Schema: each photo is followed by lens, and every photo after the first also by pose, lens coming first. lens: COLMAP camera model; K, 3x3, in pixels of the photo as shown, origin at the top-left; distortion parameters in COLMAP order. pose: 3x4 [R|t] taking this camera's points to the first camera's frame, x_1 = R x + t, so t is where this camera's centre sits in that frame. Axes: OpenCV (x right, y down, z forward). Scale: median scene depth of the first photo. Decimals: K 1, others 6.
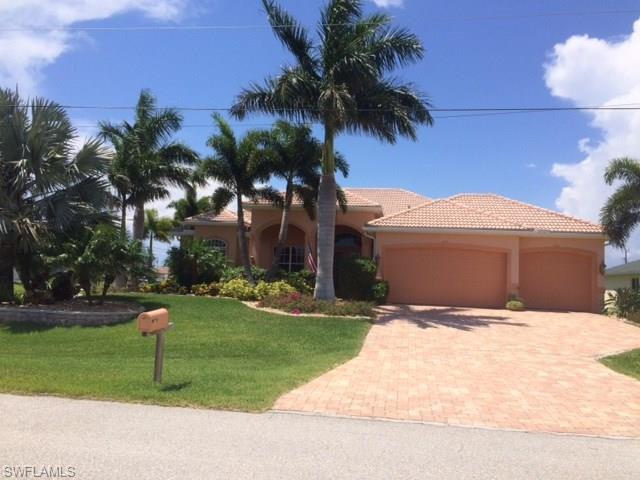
lens RADIAL K [[546.0, 0, 320.0], [0, 546.0, 240.0], [0, 0, 1]] dist [0.003921, -0.014434]
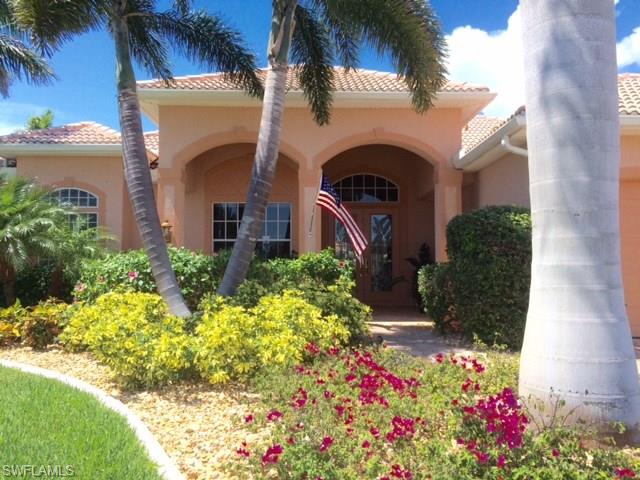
lens RADIAL K [[546.0, 0, 320.0], [0, 546.0, 240.0], [0, 0, 1]] dist [0.003921, -0.014434]
pose [[0.984490, -0.029318, 0.172973, -0.087562], [0.025350, 0.999363, 0.025107, 0.035935], [-0.173599, -0.020333, 0.984607, 0.626957]]
